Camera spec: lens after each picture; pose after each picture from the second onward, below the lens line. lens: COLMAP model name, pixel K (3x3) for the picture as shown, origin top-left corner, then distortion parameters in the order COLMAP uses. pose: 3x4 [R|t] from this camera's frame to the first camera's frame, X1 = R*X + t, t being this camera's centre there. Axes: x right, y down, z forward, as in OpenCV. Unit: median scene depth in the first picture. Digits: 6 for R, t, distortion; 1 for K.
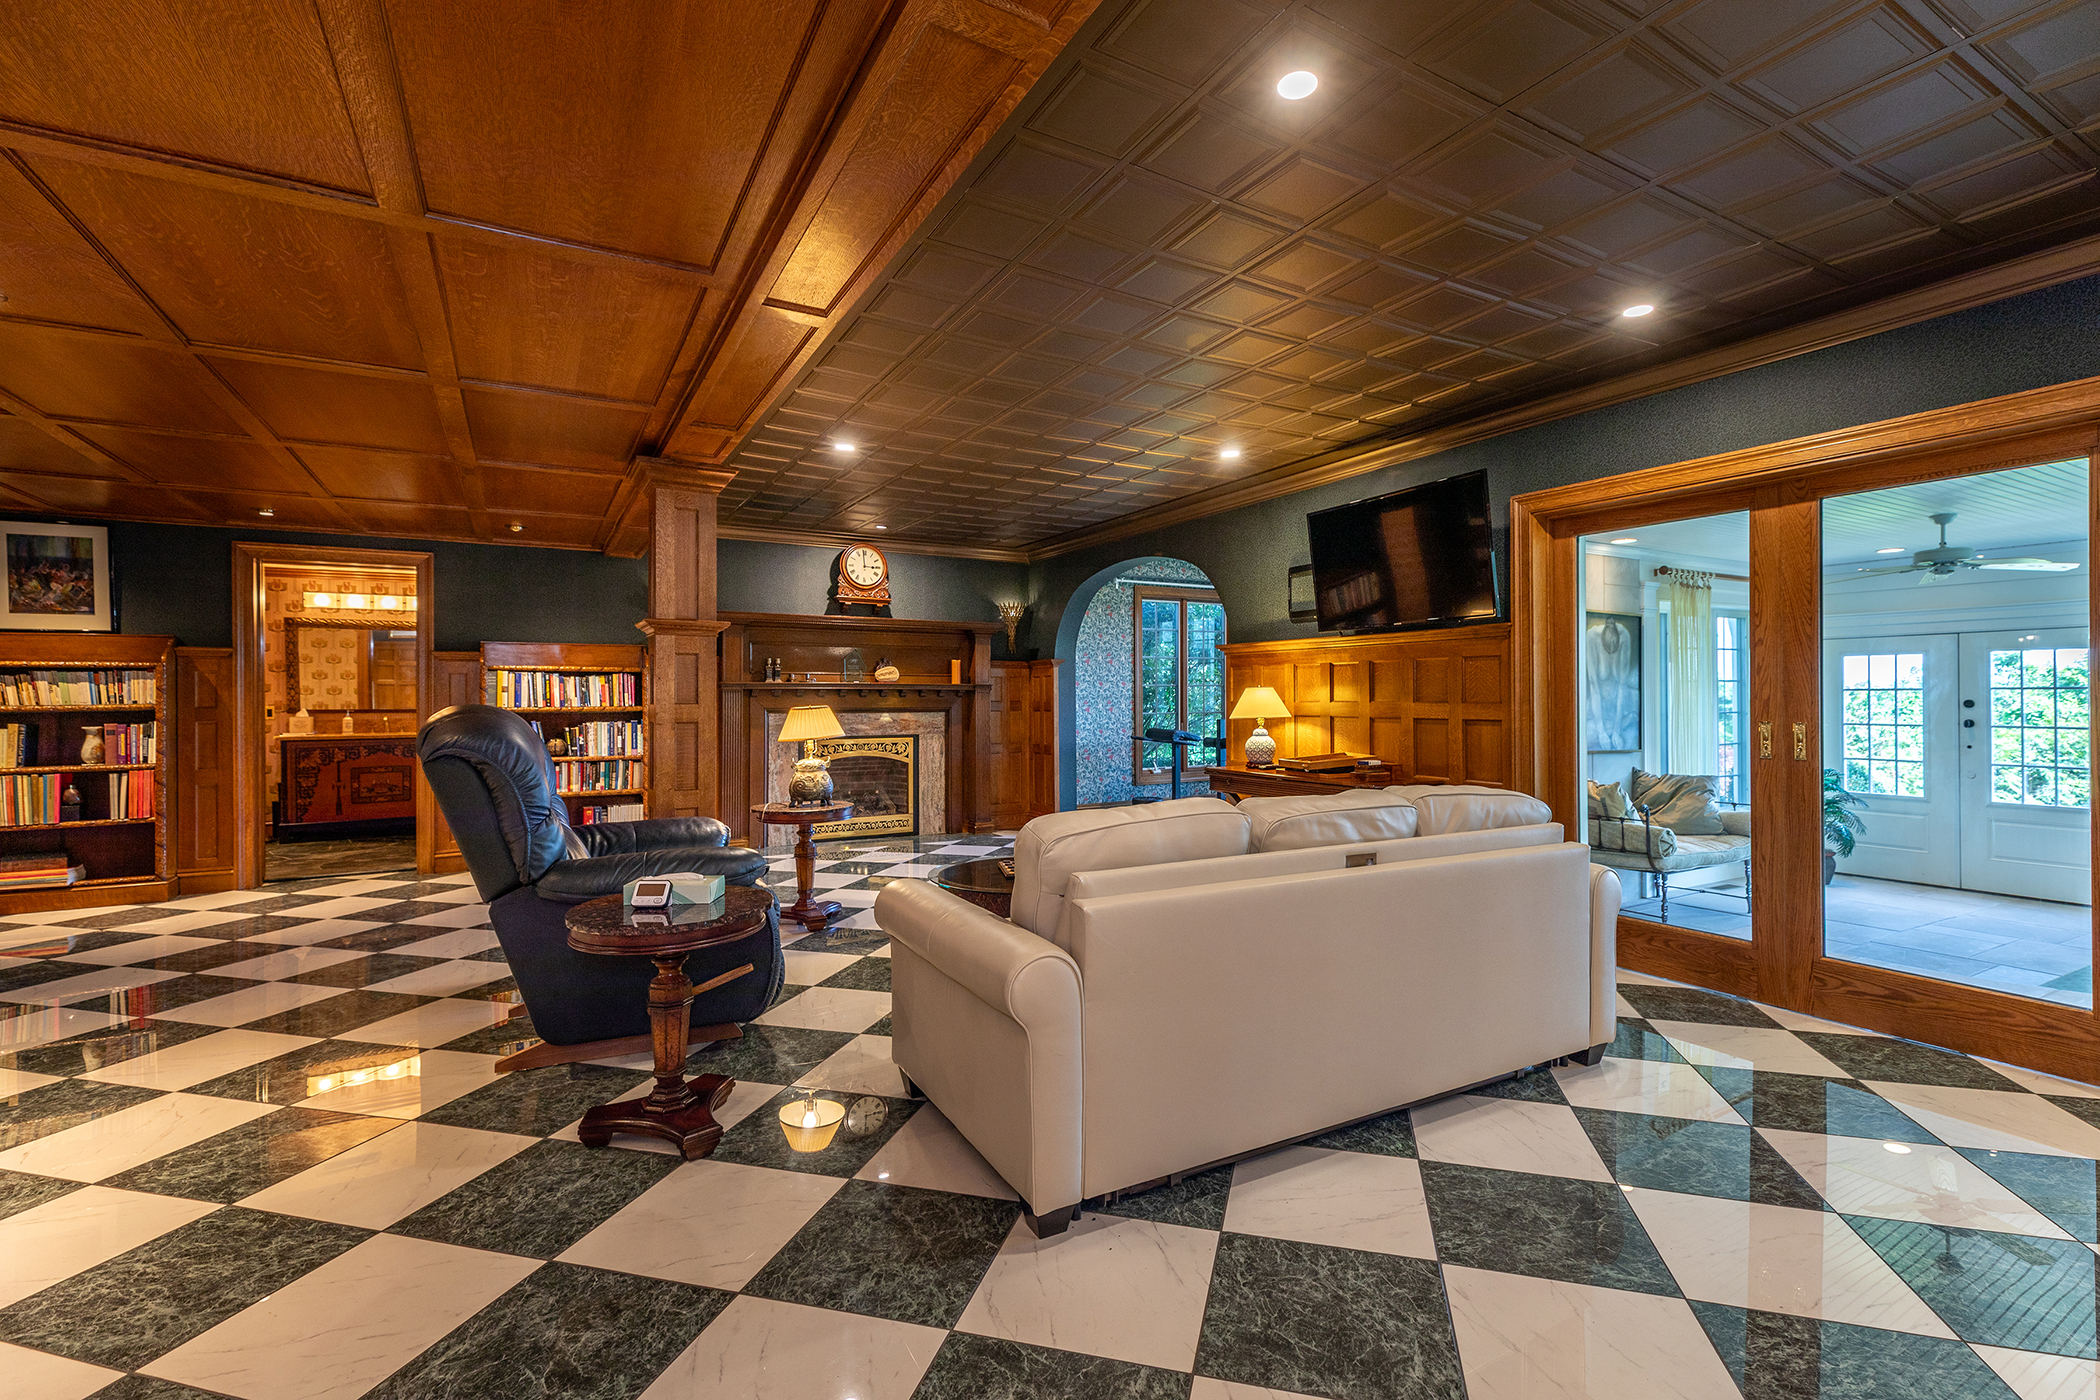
lens RADIAL K [[949.5, 0, 1051.8], [0, 949.5, 702.0], [0, 0, 1]] dist [-0.001127, -0.000302]
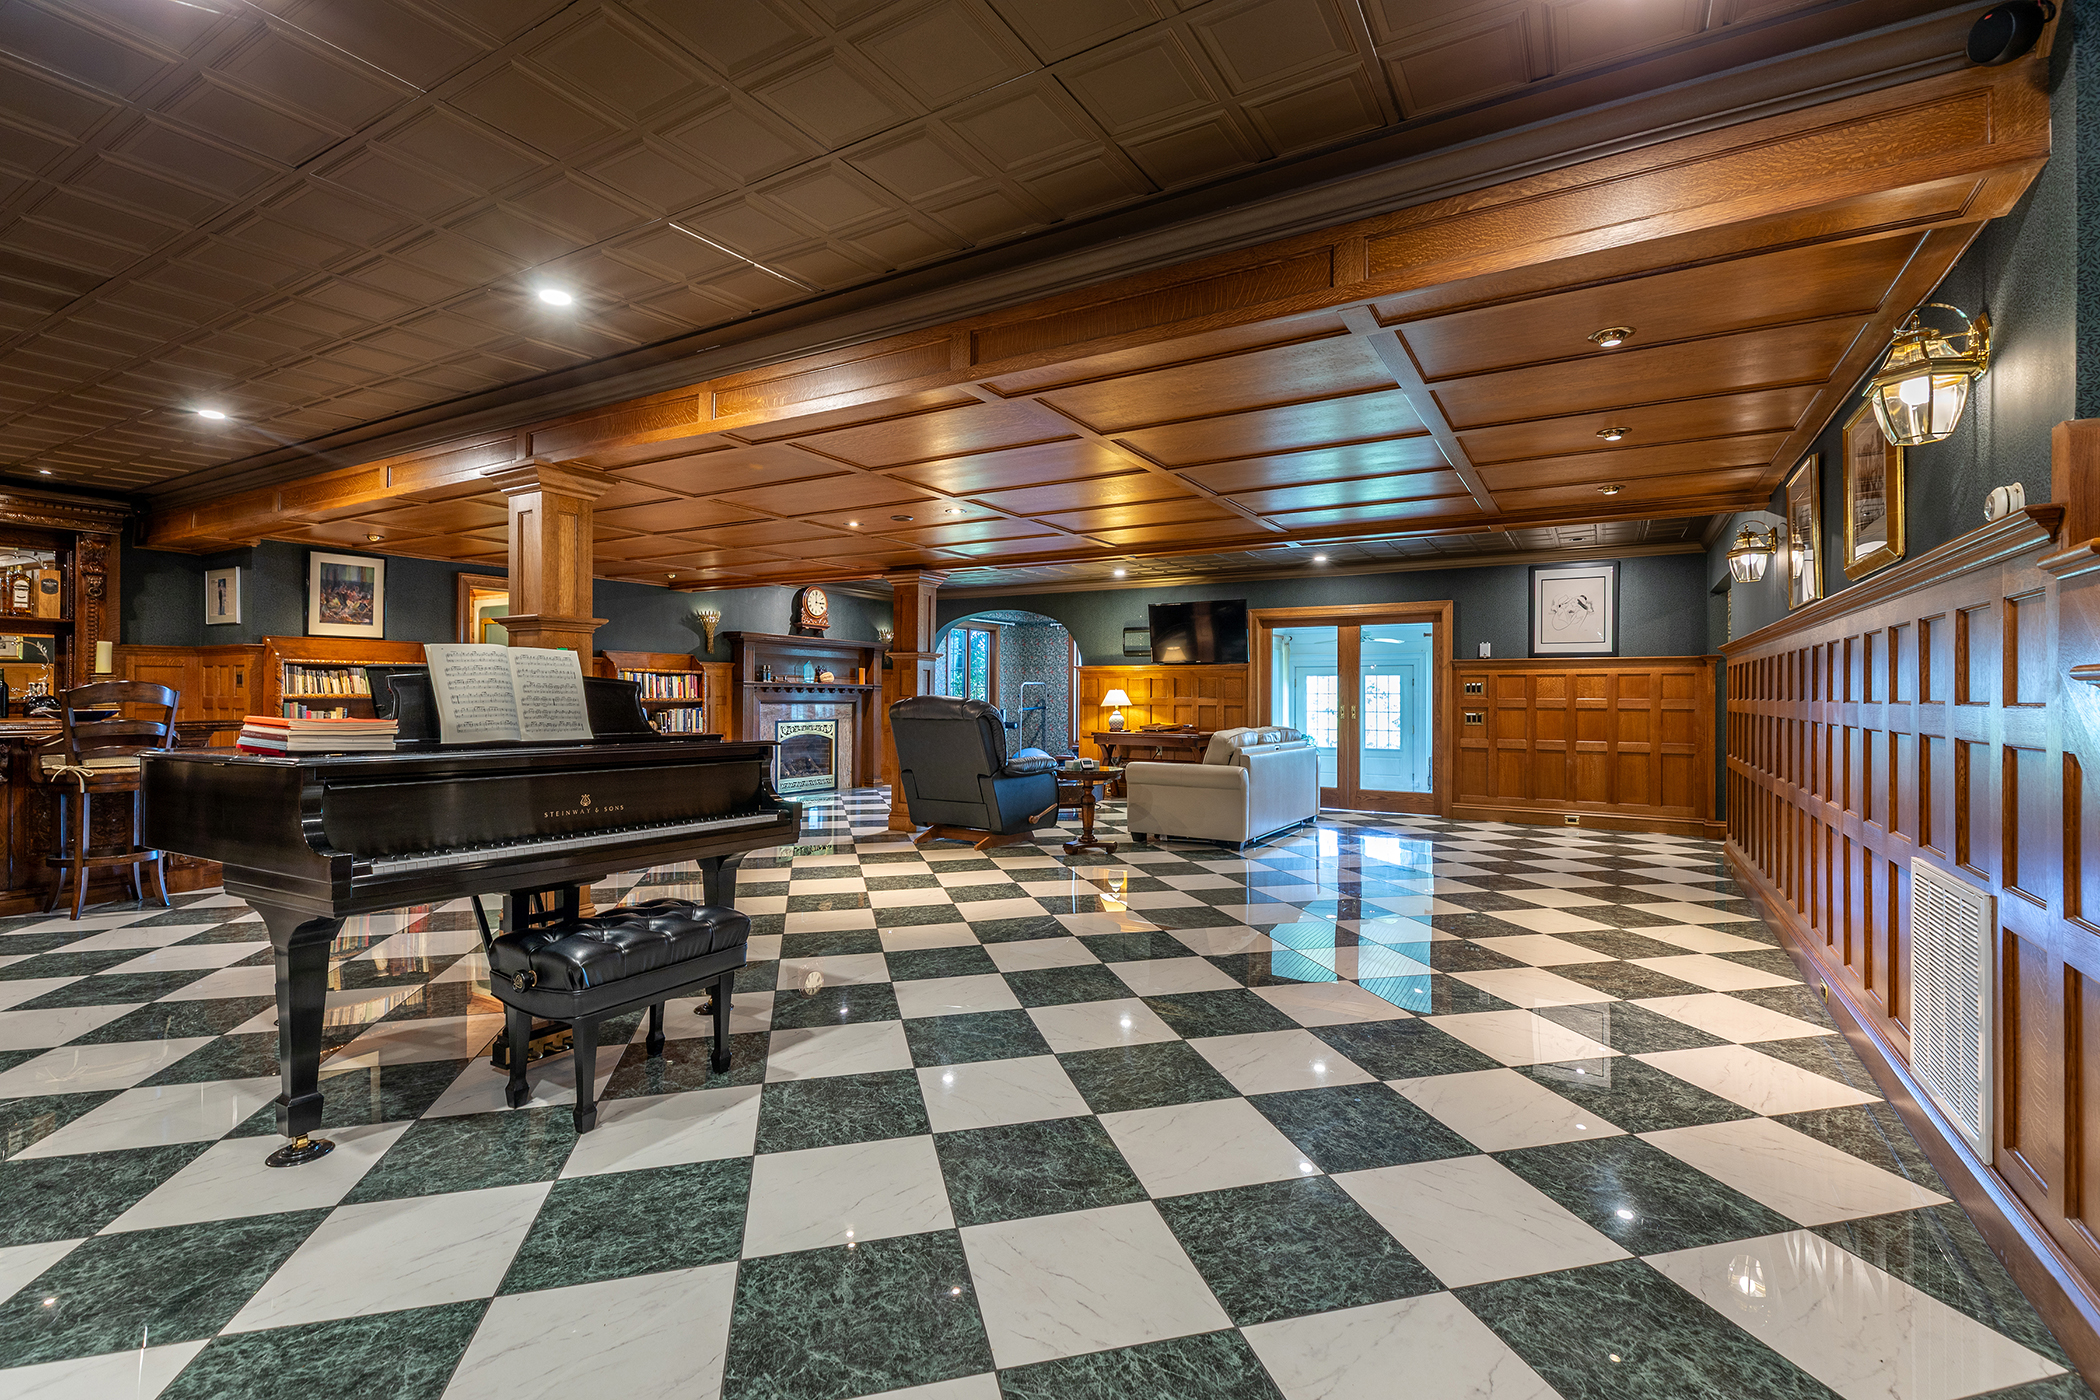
lens RADIAL K [[949.5, 0, 1051.8], [0, 949.5, 702.0], [0, 0, 1]] dist [-0.001127, -0.000302]
pose [[0.875230, 0.004729, 0.483684, -0.681826], [-0.004384, 0.999989, -0.001844, 0.011163], [-0.483687, -0.000507, 0.875241, -0.514733]]
